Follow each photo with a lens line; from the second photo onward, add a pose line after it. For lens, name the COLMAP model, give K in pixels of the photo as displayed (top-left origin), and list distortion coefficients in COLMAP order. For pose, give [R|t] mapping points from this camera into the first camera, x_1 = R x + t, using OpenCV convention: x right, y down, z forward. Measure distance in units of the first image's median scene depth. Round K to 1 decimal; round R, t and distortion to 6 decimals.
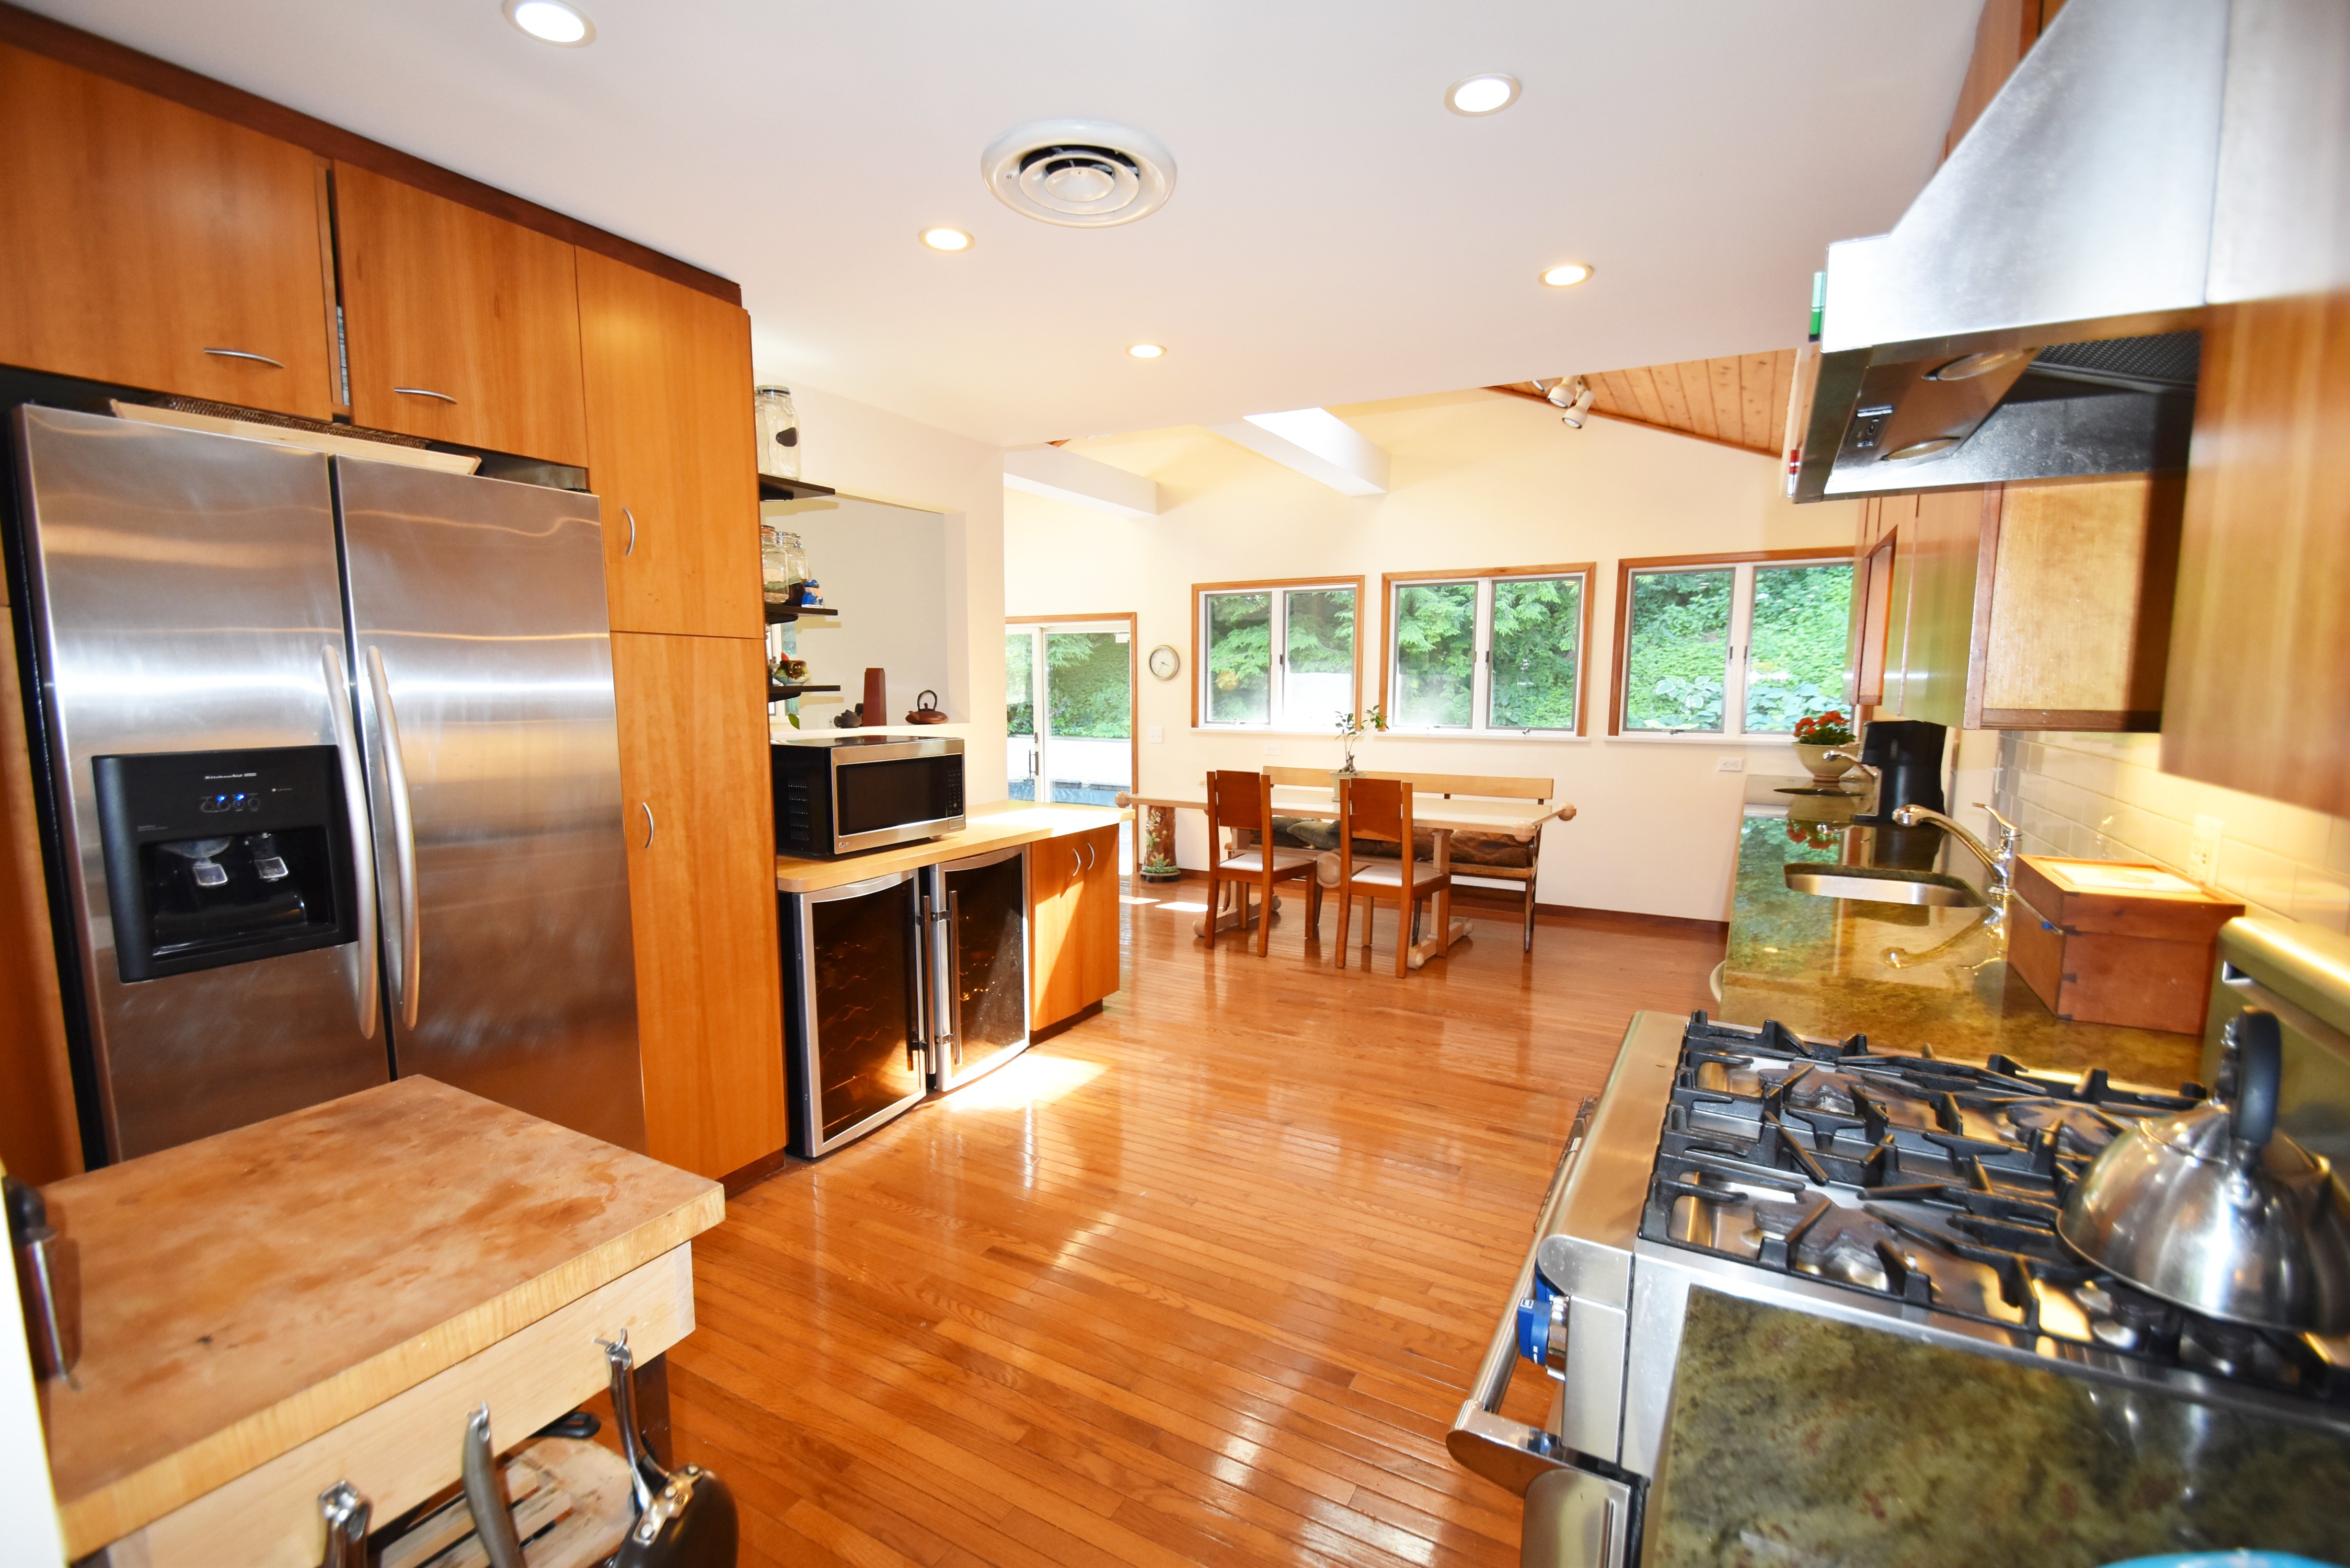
lens RADIAL K [[1035.9, 0, 1154.9], [0, 1035.9, 809.2], [0, 0, 1]] dist [0.025091, -0.019271]
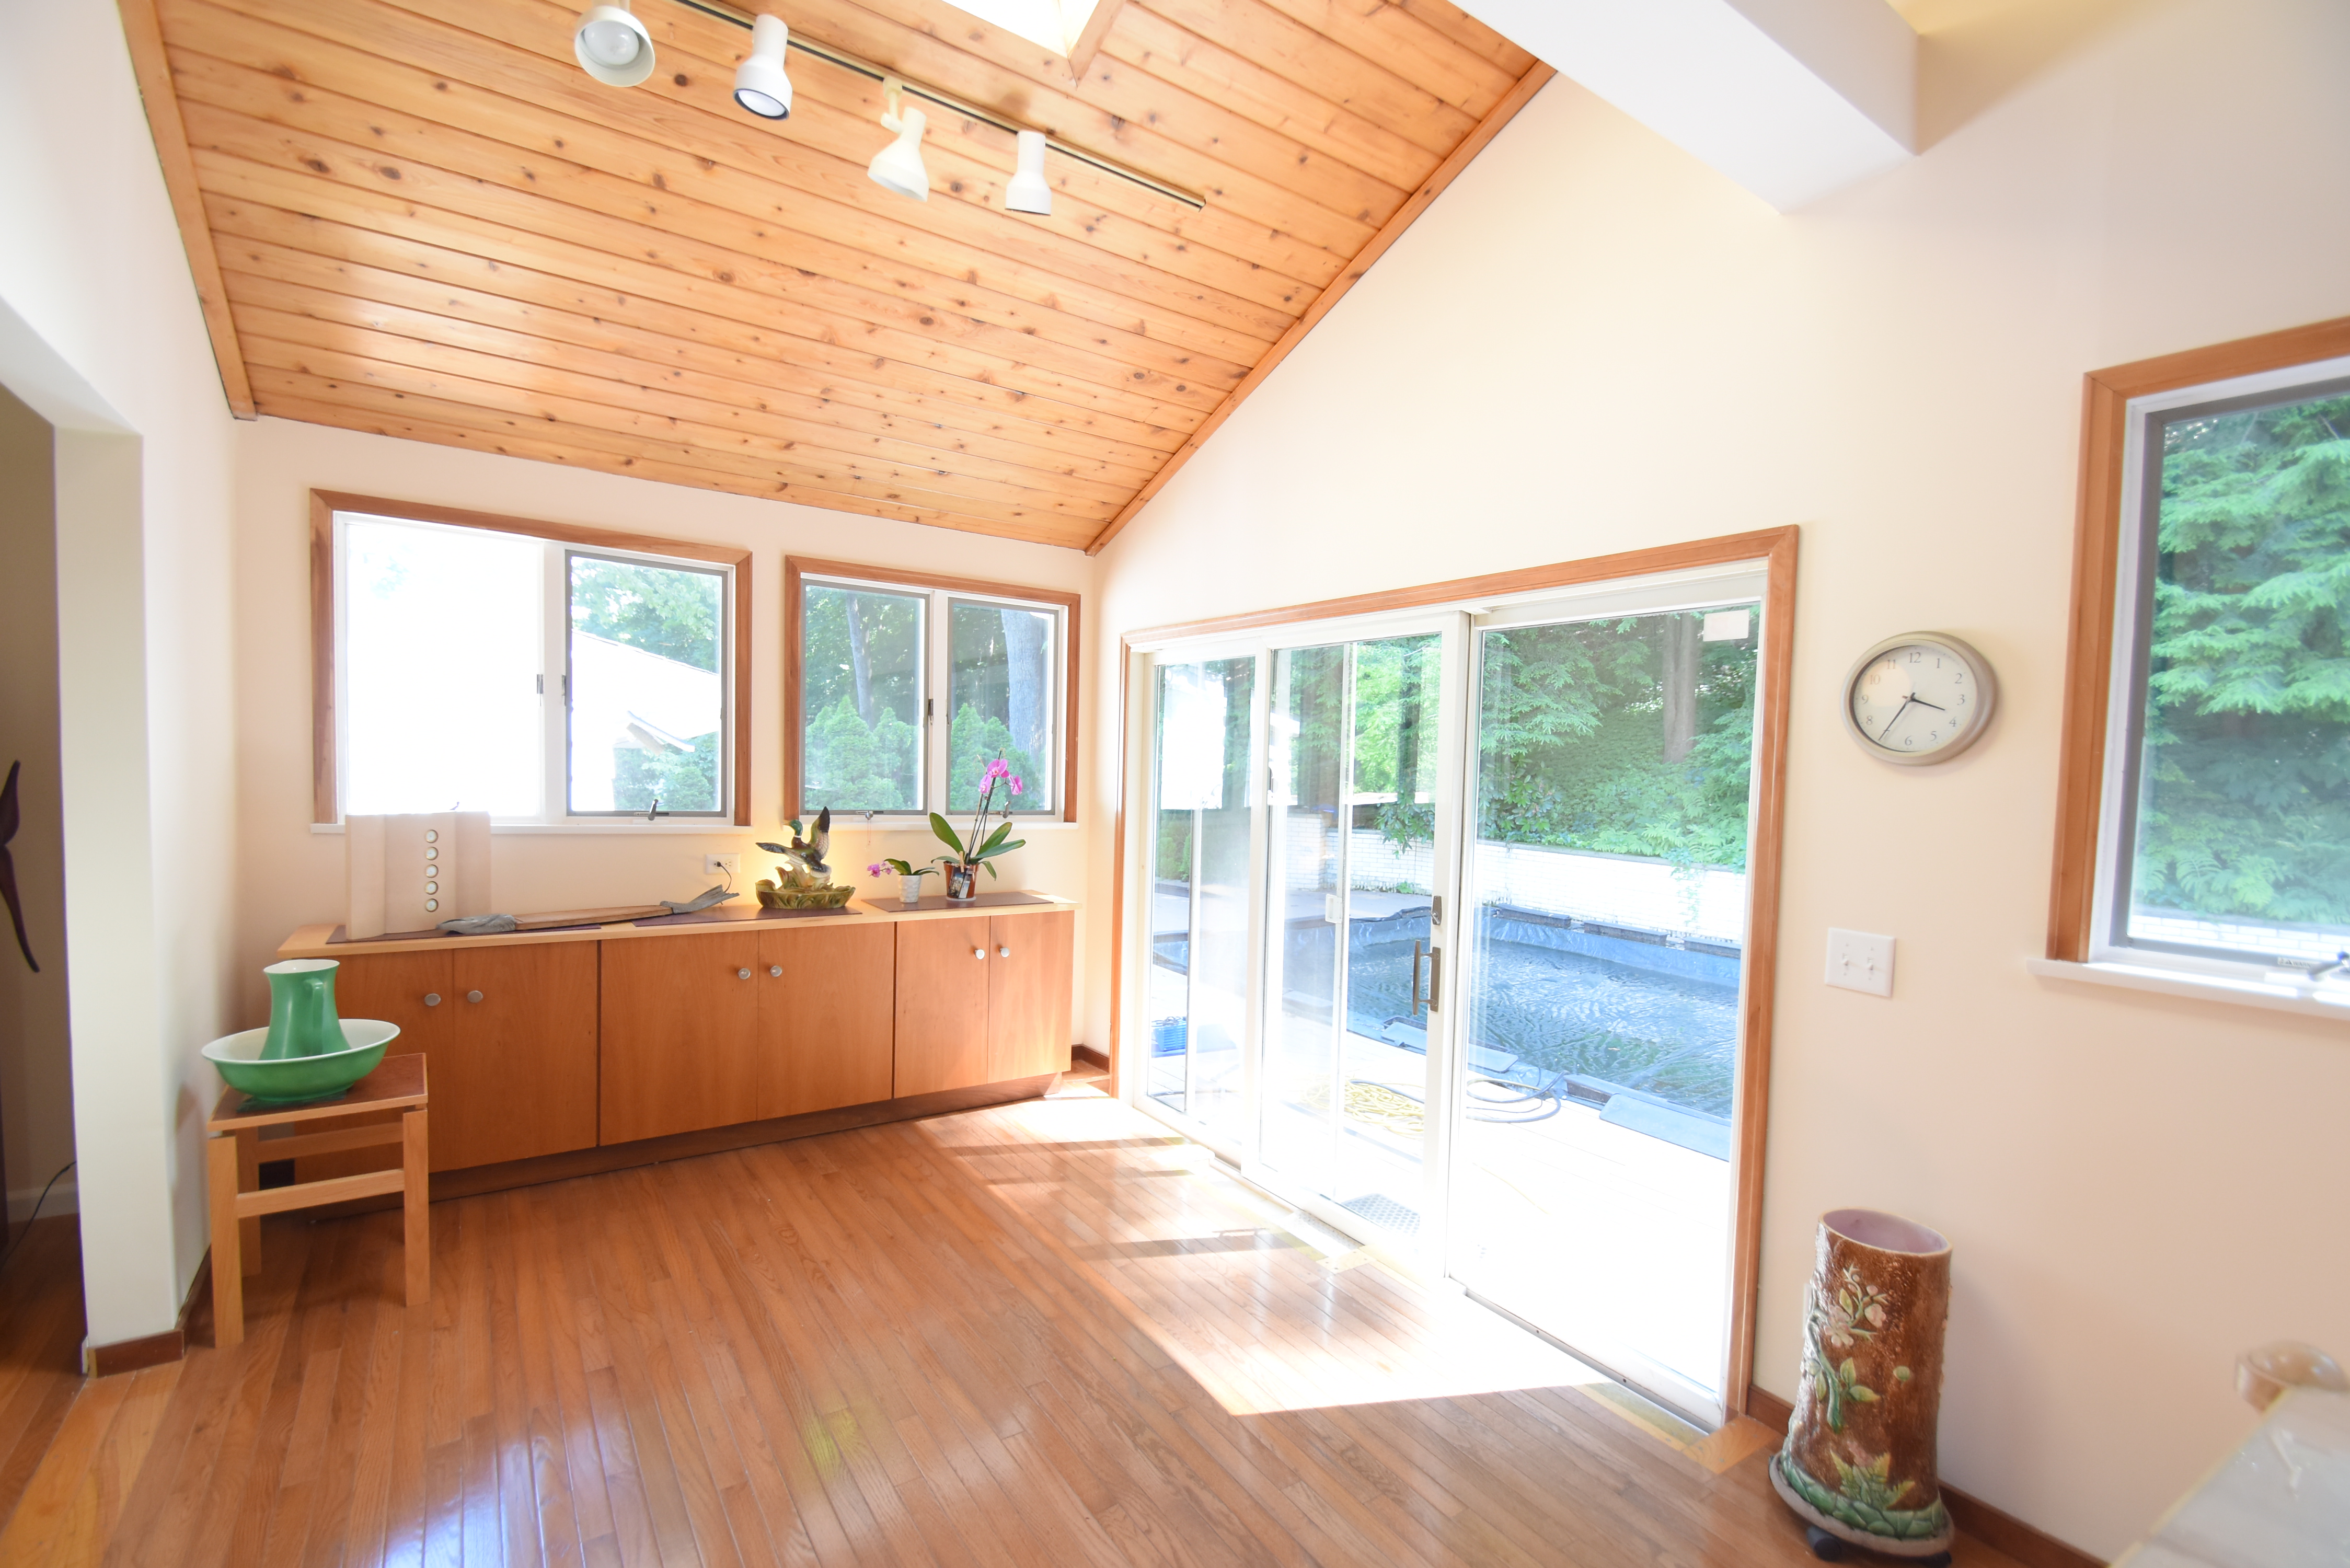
lens RADIAL K [[1035.9, 0, 1154.9], [0, 1035.9, 809.2], [0, 0, 1]] dist [0.025091, -0.019271]
pose [[0.896212, 0.047938, -0.441028, -0.046949], [-0.082464, 0.994820, -0.059443, -0.082017], [0.435894, 0.089642, 0.895523, 0.684267]]
